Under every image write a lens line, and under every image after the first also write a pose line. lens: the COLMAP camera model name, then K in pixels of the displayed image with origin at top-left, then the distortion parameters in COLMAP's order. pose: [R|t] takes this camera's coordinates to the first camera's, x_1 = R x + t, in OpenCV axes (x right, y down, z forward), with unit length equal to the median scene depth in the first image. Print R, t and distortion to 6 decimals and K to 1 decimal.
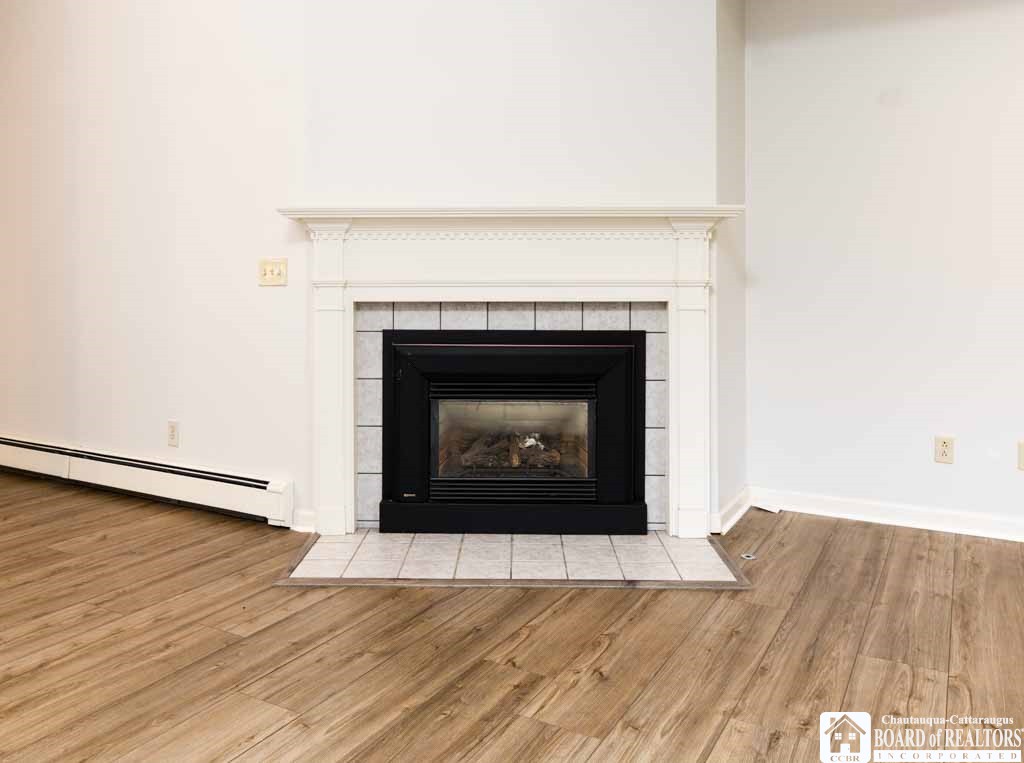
lens RADIAL K [[804.9, 0, 510.1], [0, 804.9, 273.4], [0, 0, 1]] dist [-0.000554, 0.001797]
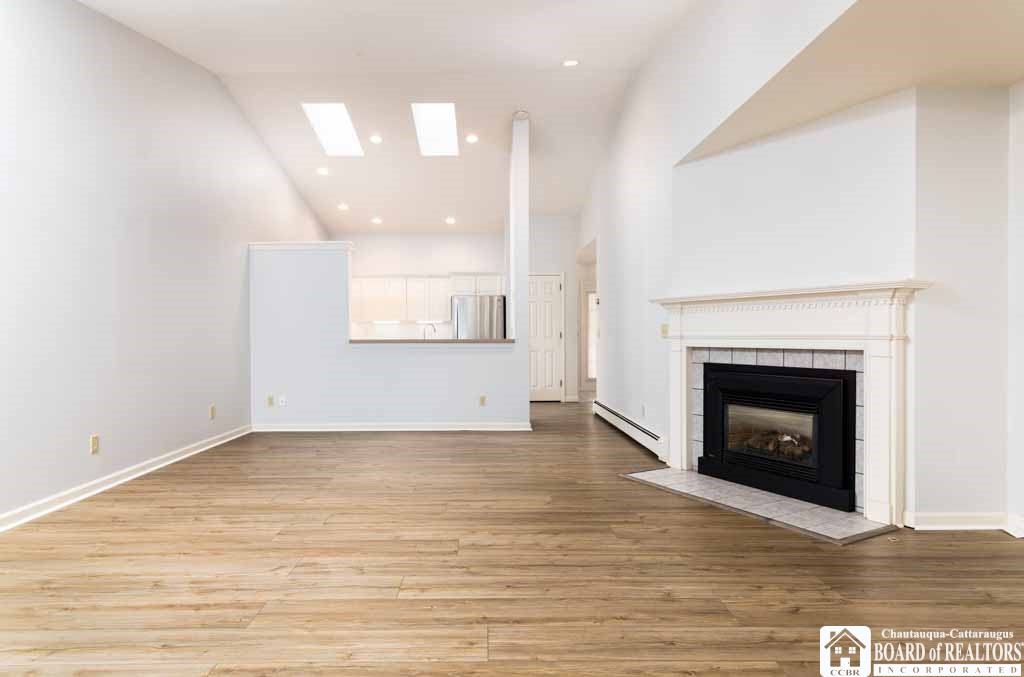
lens RADIAL K [[579.4, 0, 482.4], [0, 579.4, 339.1], [0, 0, 1]] dist [0.002888, 0.000394]
pose [[0.494426, 0.005536, -0.869202, 0.731721], [0.009369, 0.999888, 0.011698, -0.001603], [0.869169, -0.013927, 0.494319, -0.069004]]
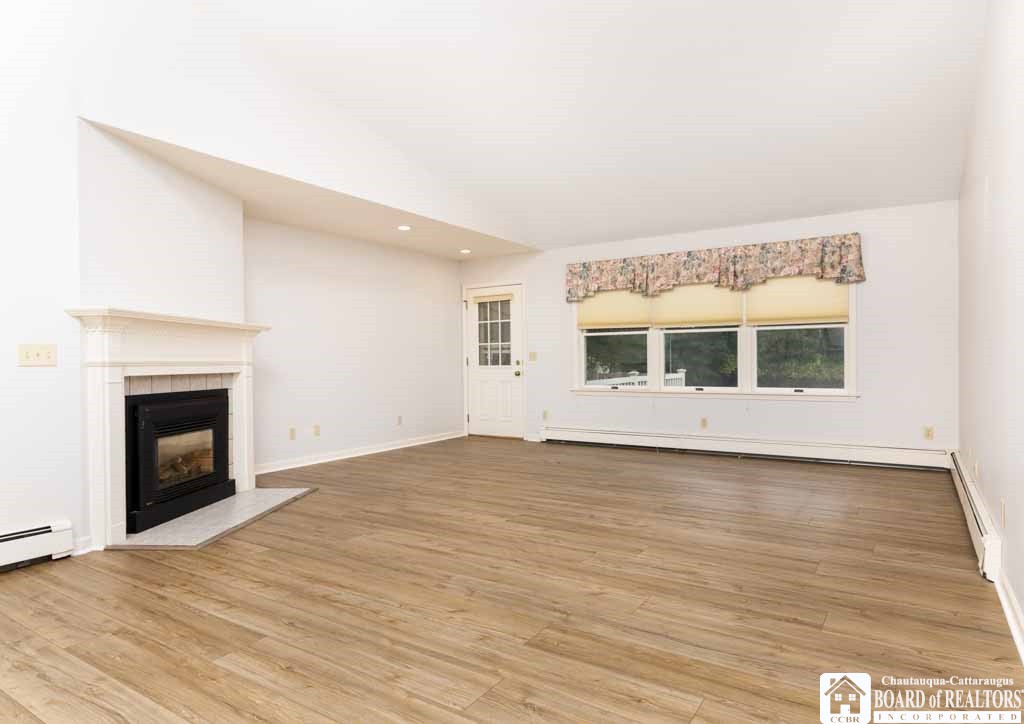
lens RADIAL K [[613.4, 0, 512.0], [0, 613.4, 362.0], [0, 0, 1]] dist [0.001733, 0.000571]
pose [[0.065370, 0.000079, 0.997861, -1.226055], [0.003690, 0.999993, -0.000321, 0.012345], [-0.997854, 0.003703, 0.065369, 0.242931]]
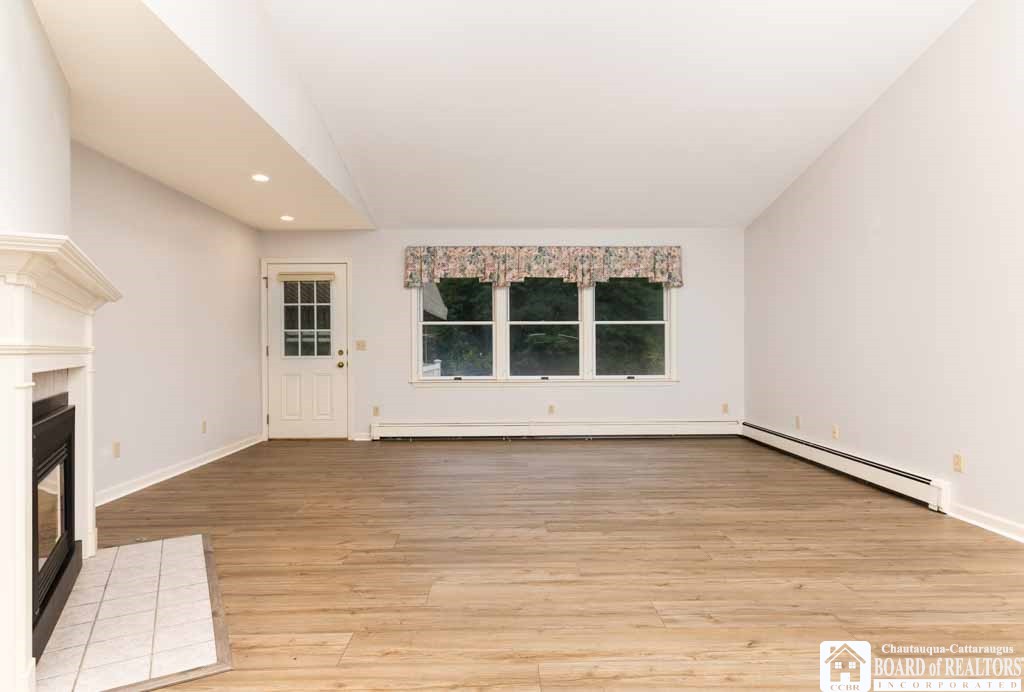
lens RADIAL K [[588.7, 0, 512.0], [0, 588.7, 346.0], [0, 0, 1]] dist [0.000513, 0.000087]
pose [[-0.513152, 0.010725, 0.858231, -0.875933], [0.000375, 0.999925, -0.012271, 0.016718], [-0.858298, -0.005976, -0.513117, 0.892897]]
